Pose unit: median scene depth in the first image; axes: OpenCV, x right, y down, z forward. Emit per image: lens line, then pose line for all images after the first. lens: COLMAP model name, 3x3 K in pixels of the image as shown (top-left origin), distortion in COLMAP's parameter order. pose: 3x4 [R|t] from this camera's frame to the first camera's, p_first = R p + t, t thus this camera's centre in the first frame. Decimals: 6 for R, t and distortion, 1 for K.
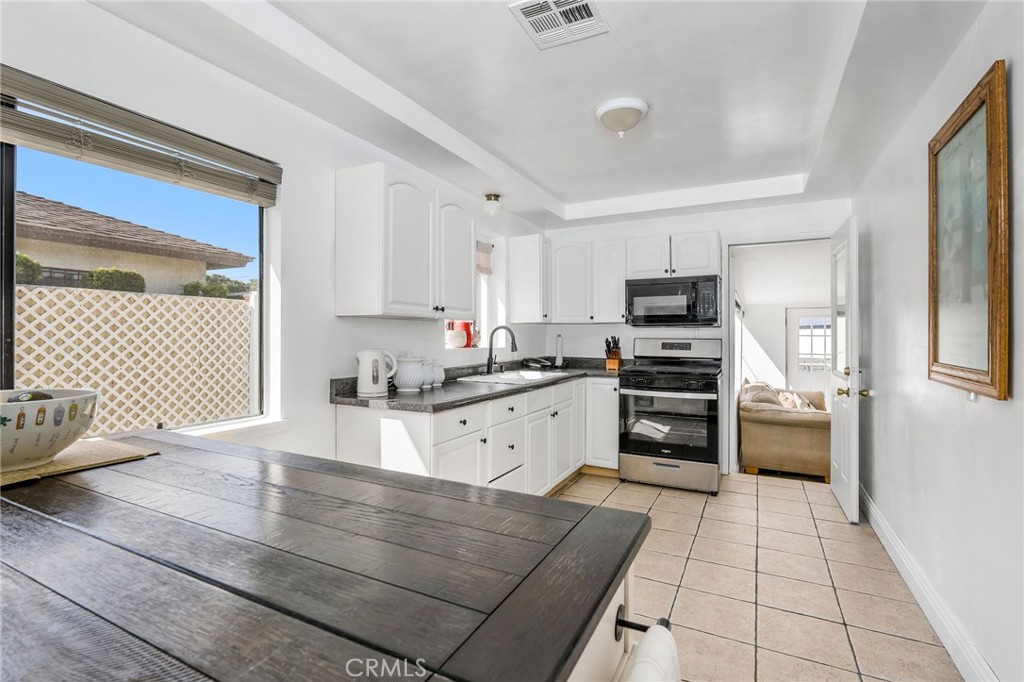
lens RADIAL K [[481.5, 0, 513.9], [0, 481.5, 331.5], [0, 0, 1]] dist [-0.001003, 0.000065]
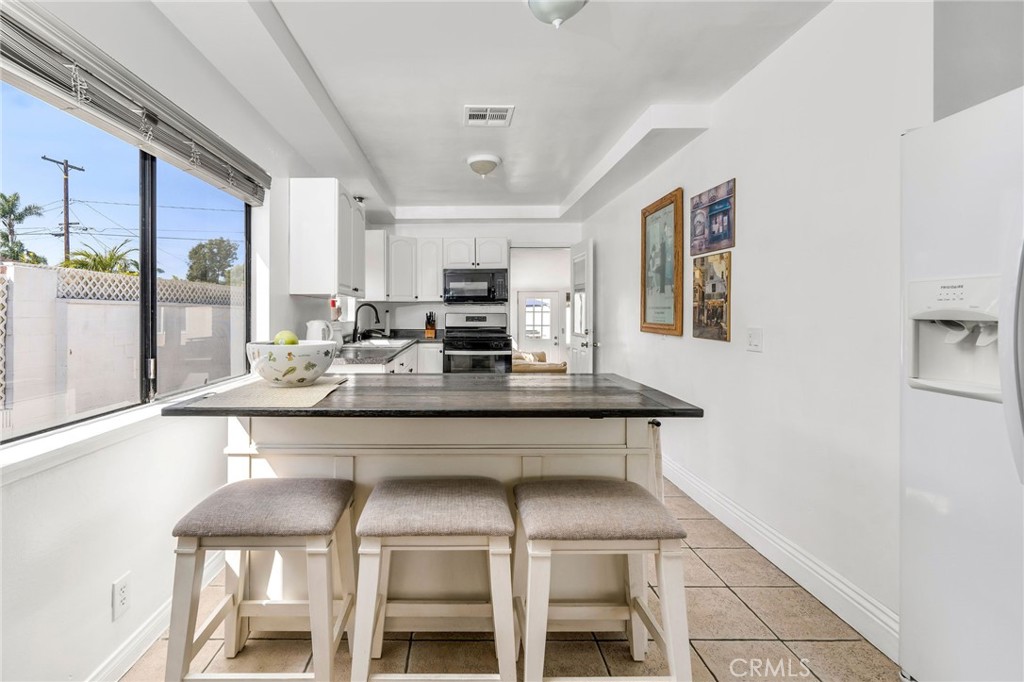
lens RADIAL K [[470.6, 0, 462.8], [0, 470.6, 309.4], [0, 0, 1]] dist [-0.002470, -0.000128]
pose [[0.889124, -0.001025, 0.457666, -0.323407], [0.002047, 0.999996, -0.001736, 0.006400], [-0.457662, 0.002481, 0.889123, -0.178936]]
